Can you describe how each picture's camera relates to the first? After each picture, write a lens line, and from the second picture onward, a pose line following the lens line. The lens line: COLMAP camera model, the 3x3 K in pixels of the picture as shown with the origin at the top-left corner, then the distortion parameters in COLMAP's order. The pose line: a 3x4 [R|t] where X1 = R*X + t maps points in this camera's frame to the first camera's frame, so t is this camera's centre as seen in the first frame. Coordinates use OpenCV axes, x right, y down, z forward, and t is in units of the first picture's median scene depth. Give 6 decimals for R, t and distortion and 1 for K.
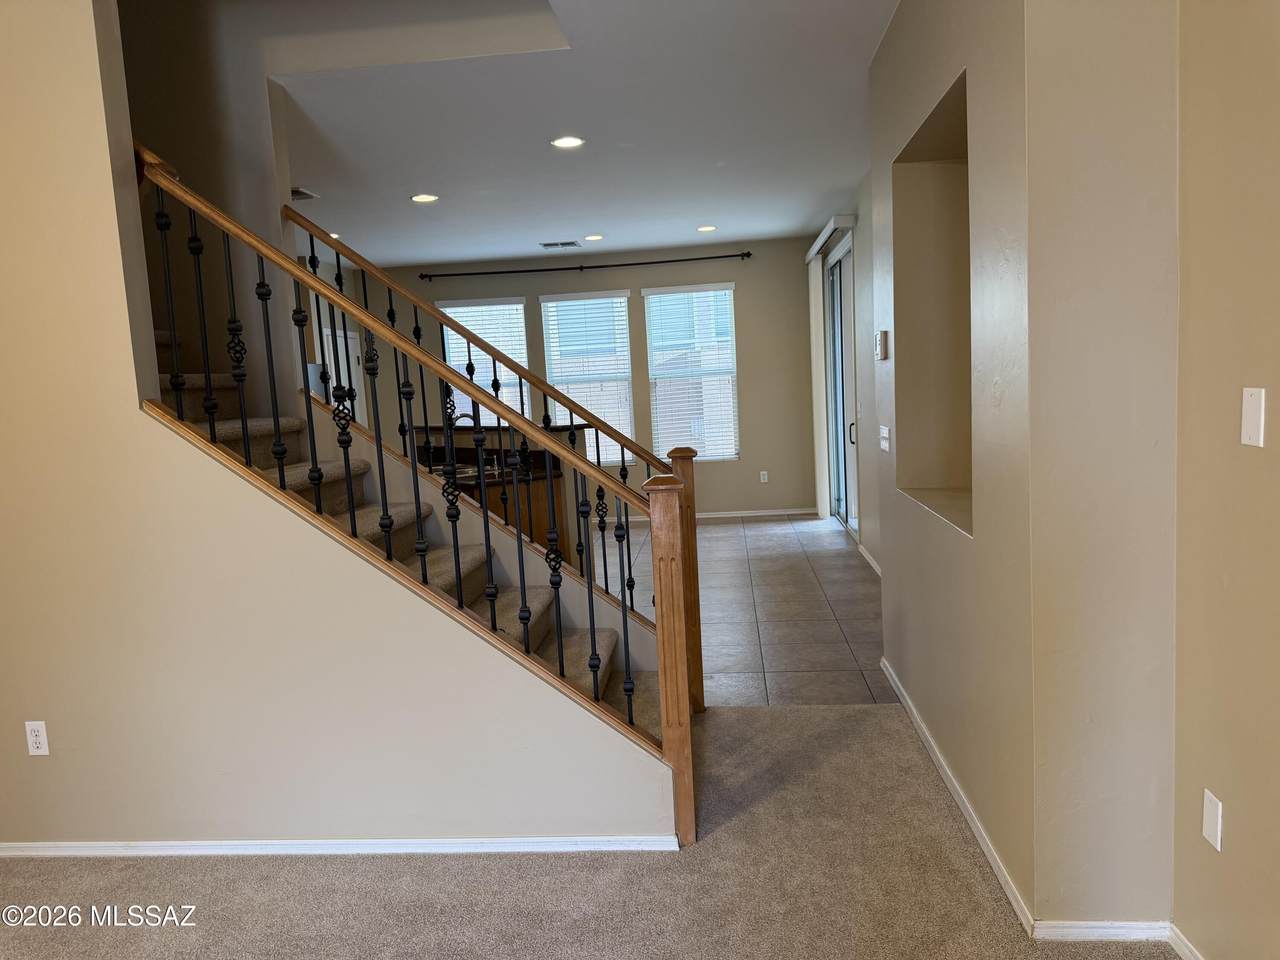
lens RADIAL K [[879.3, 0, 640.0], [0, 879.3, 480.0], [0, 0, 1]] dist [0.088138, -0.148412]
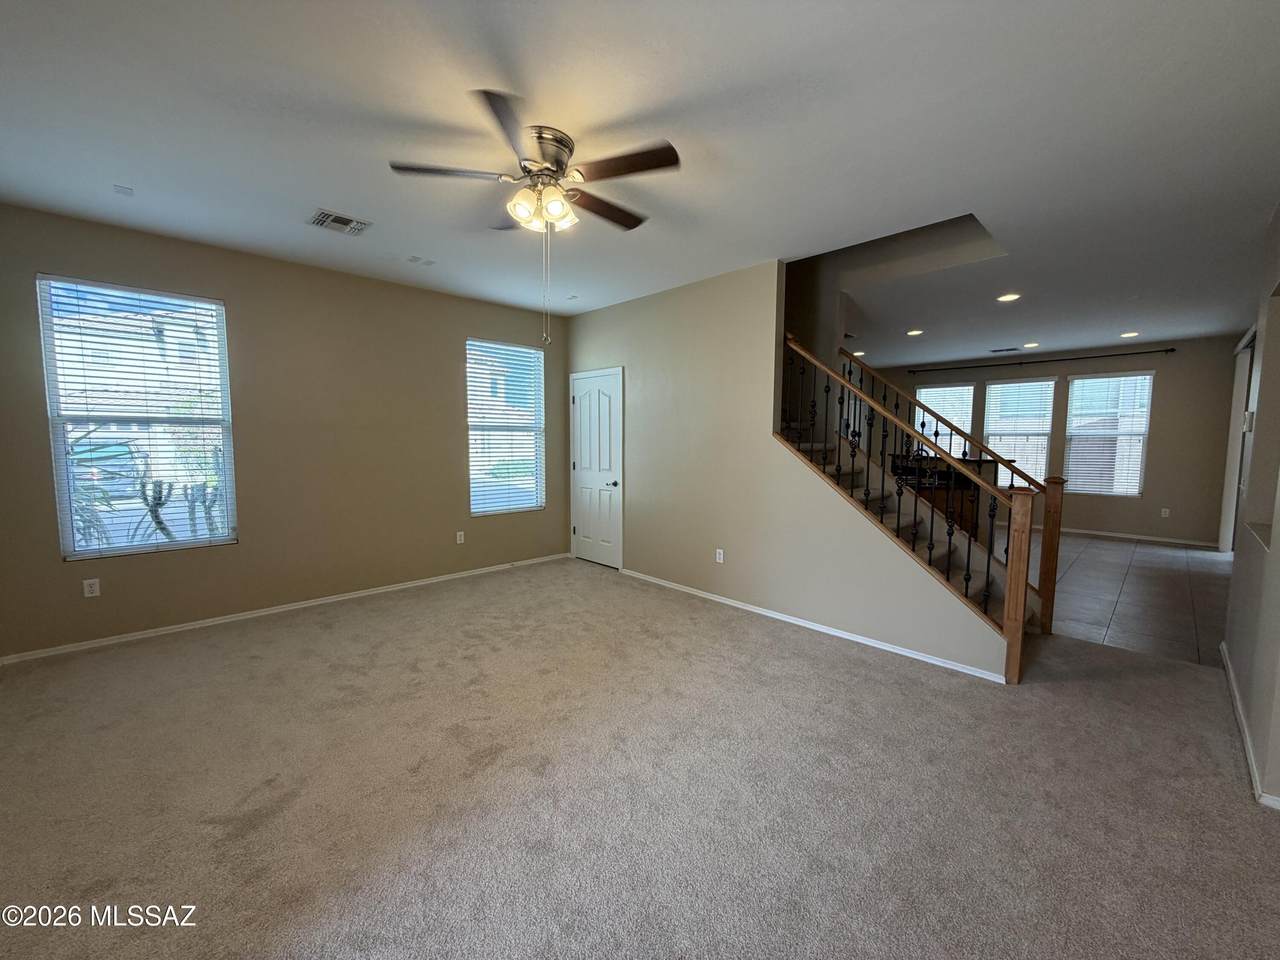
lens RADIAL K [[514.4, 0, 640.0], [0, 514.4, 480.0], [0, 0, 1]] dist [0.008012, -0.000053]
pose [[0.753208, 0.115661, -0.647535, 0.097907], [-0.120003, 0.992061, 0.037612, 0.029768], [0.646744, 0.049377, 0.761107, -0.296012]]
